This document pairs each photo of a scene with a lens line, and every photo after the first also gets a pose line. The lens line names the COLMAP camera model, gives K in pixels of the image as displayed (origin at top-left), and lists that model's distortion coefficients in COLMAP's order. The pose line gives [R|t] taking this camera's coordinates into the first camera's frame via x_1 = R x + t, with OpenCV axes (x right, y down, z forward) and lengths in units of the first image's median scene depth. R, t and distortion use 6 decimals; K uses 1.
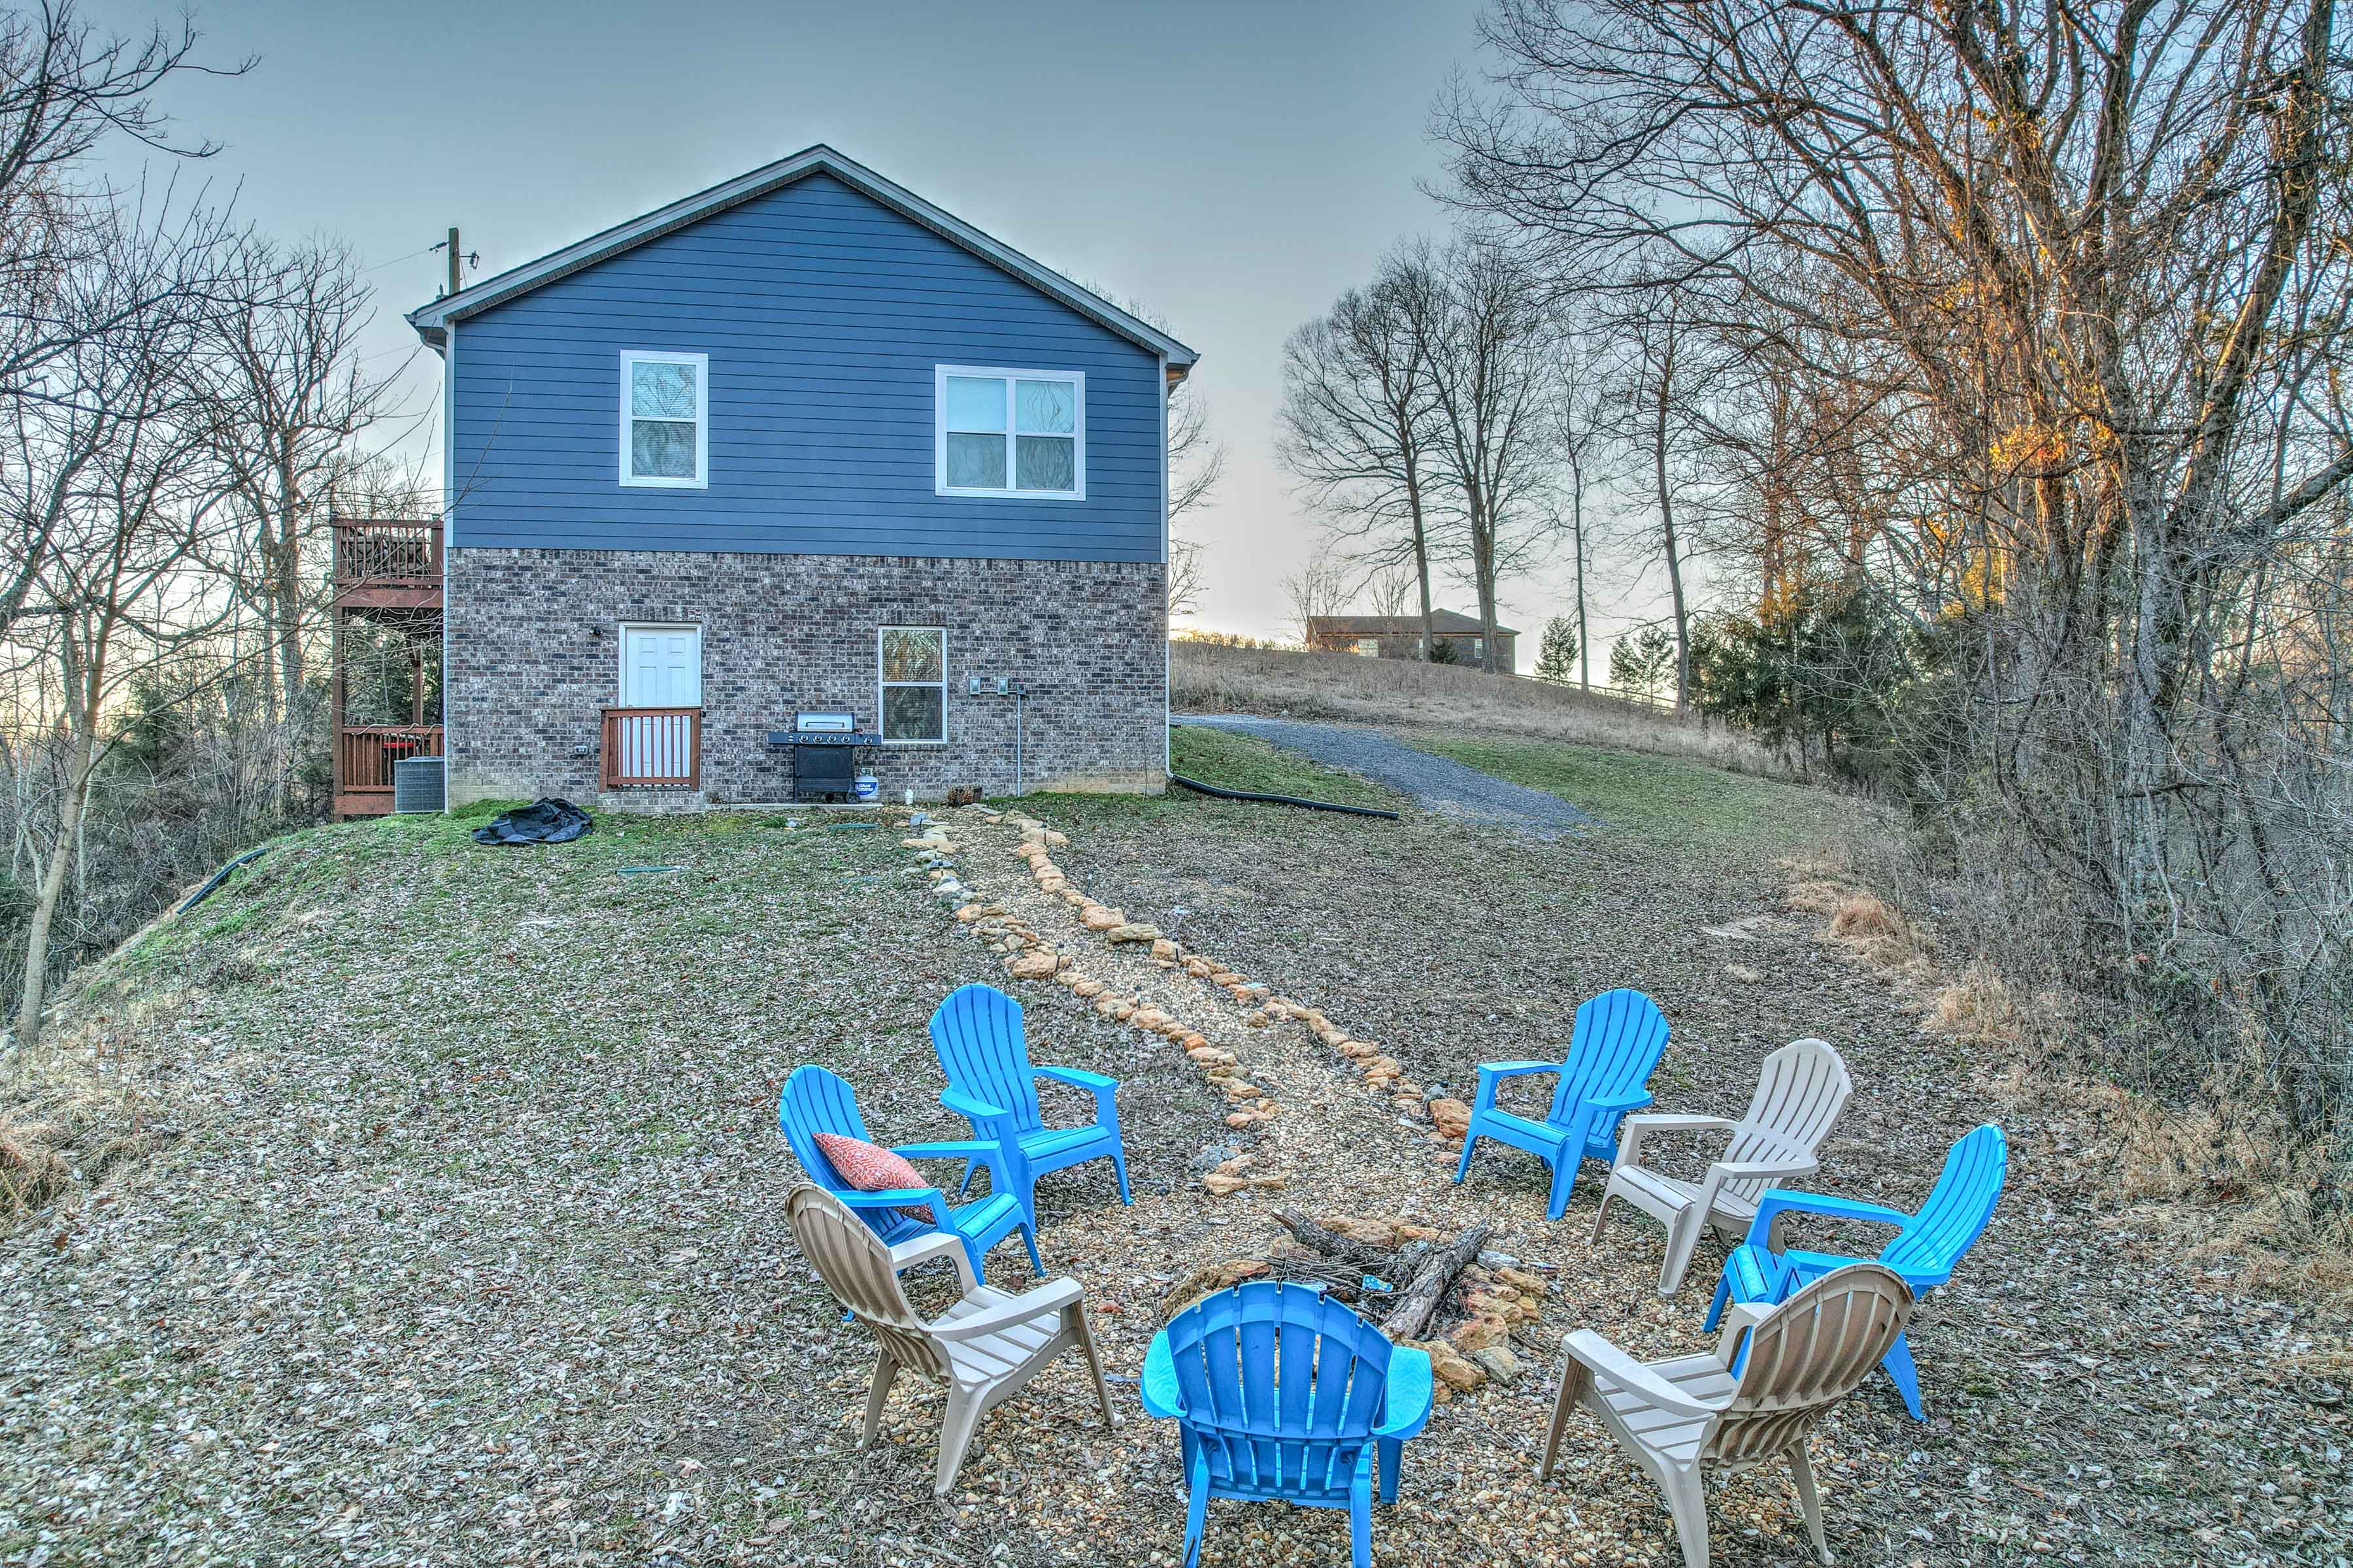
lens RADIAL K [[1512.4, 0, 1176.5], [0, 1512.4, 784.0], [0, 0, 1]] dist [-0.067563, 0.053432]
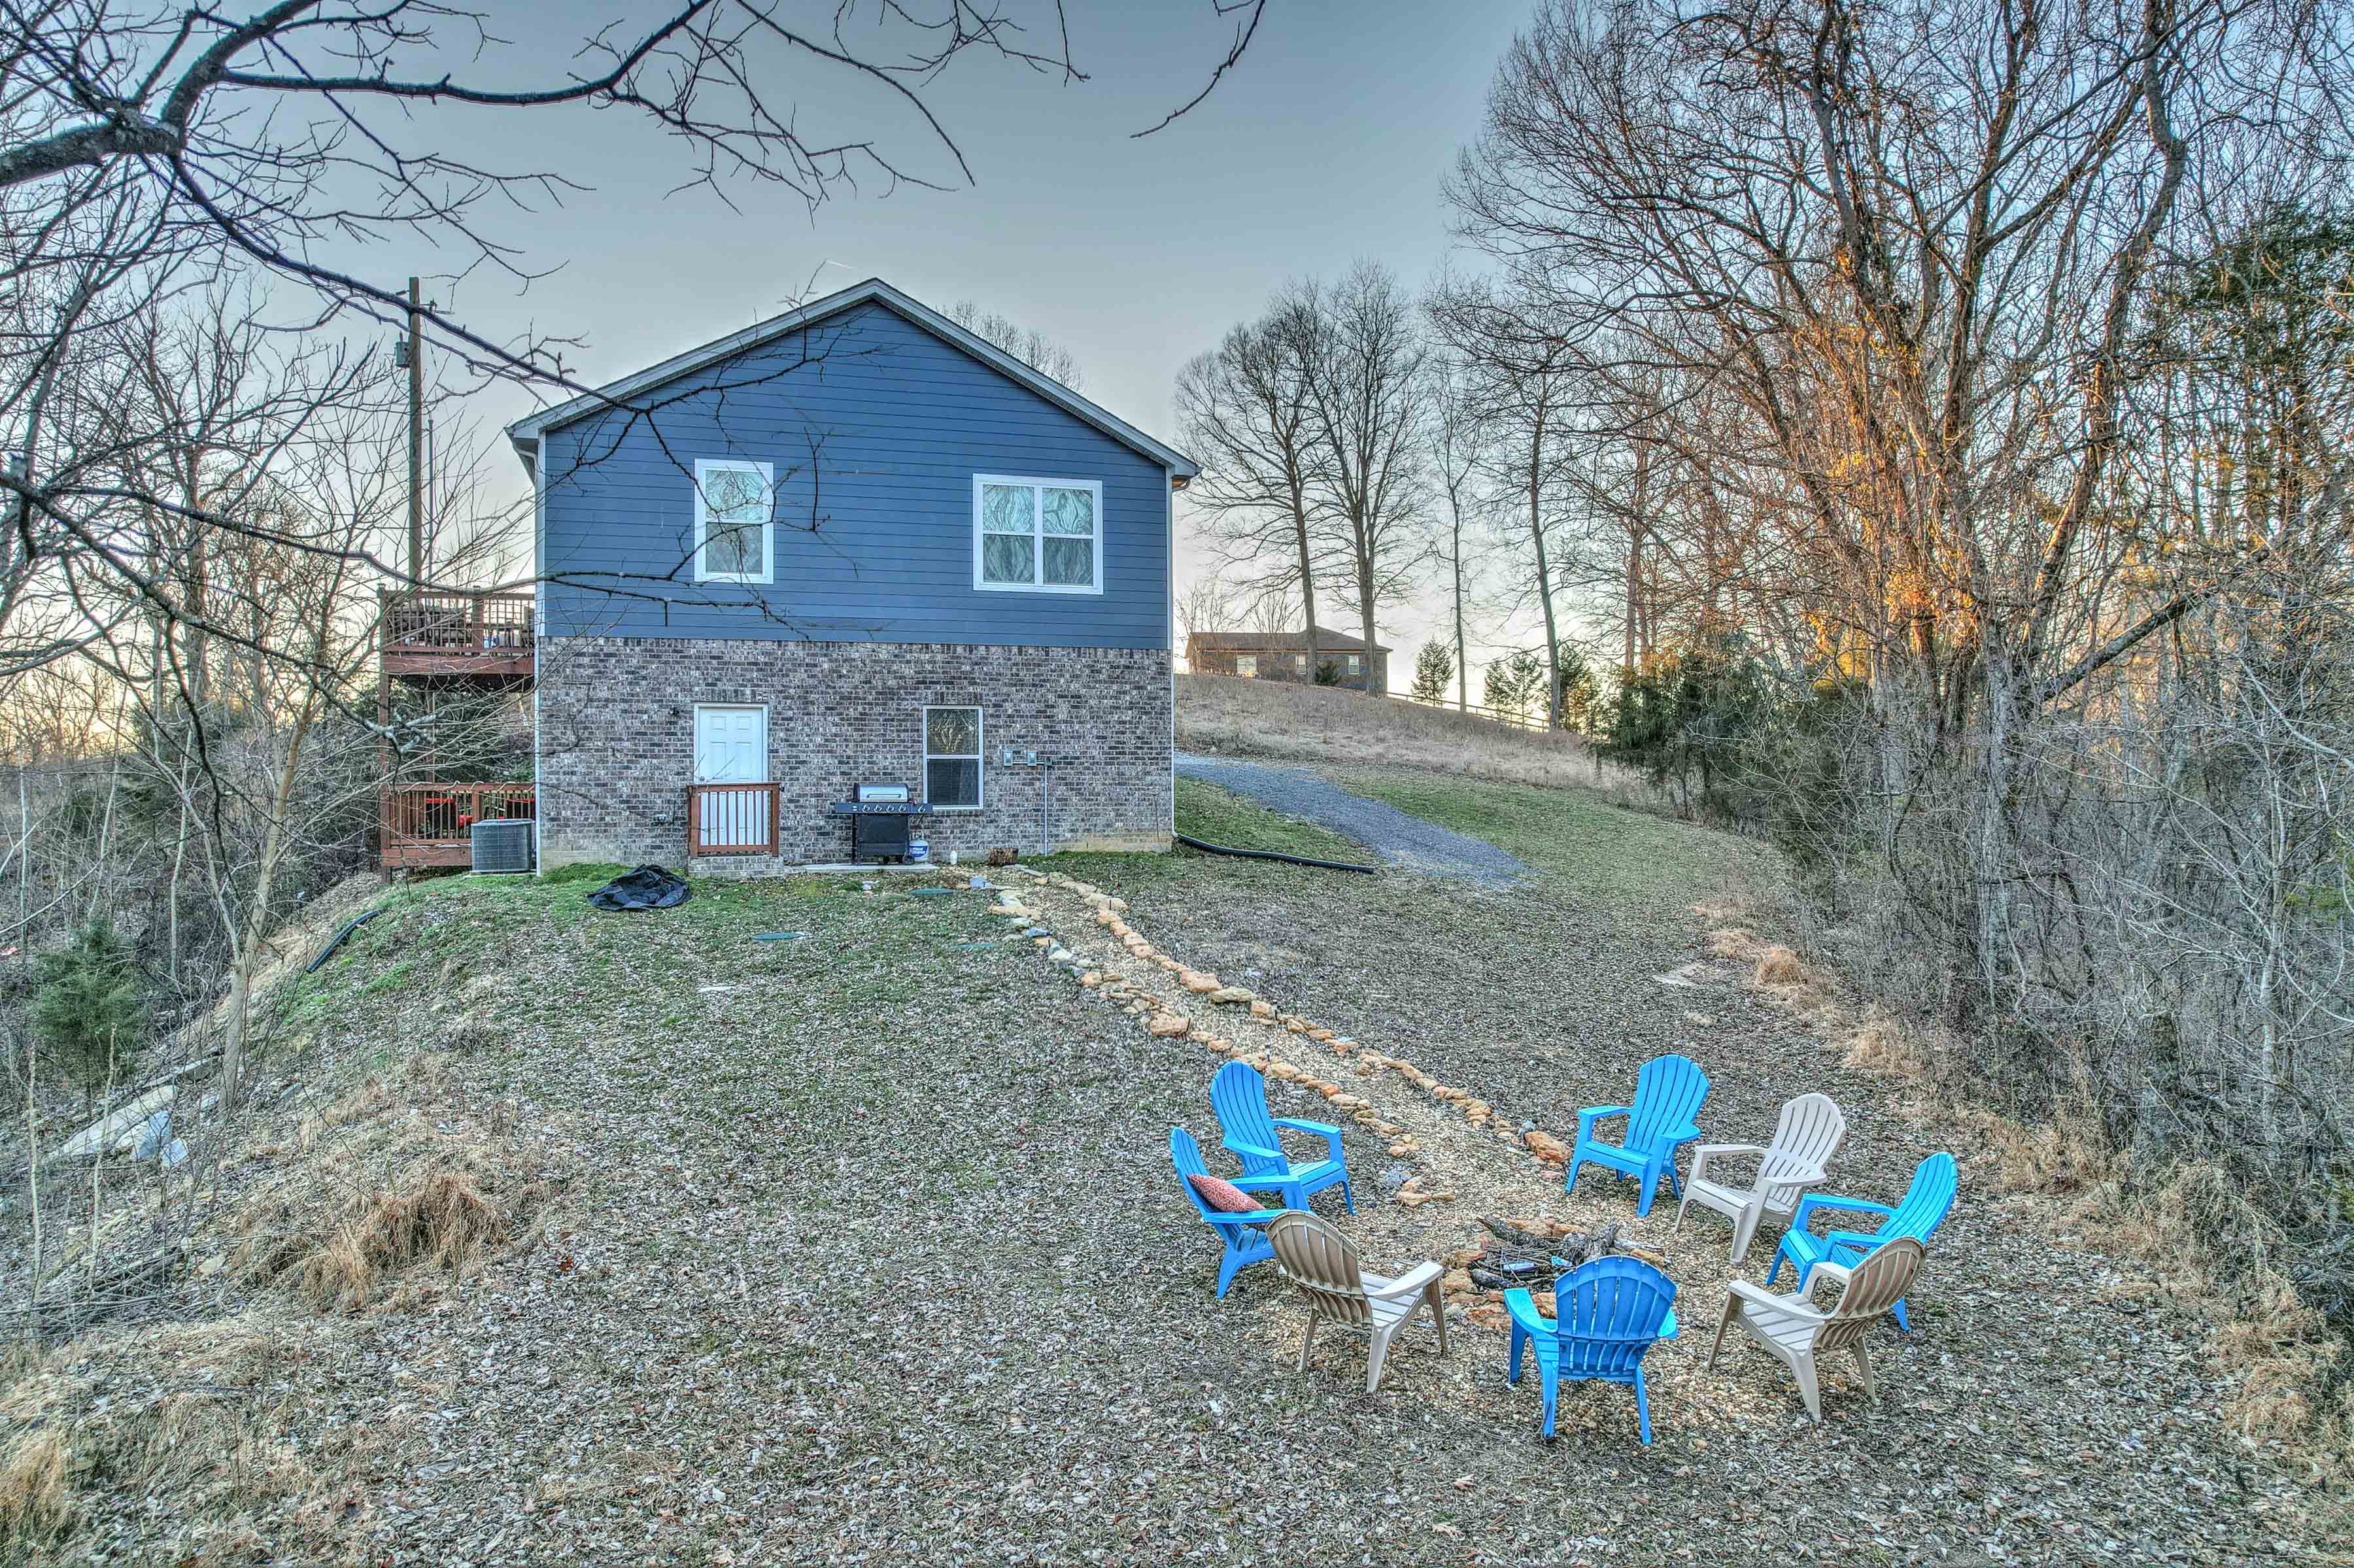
lens RADIAL K [[1513.1, 0, 1177.0], [0, 1513.1, 784.0], [0, 0, 1]] dist [-0.067563, 0.053432]
pose [[0.995350, -0.000112, 0.096324, -0.121536], [0.000098, 1.000000, 0.000157, -0.047751], [-0.096324, -0.000147, 0.995350, -0.149344]]
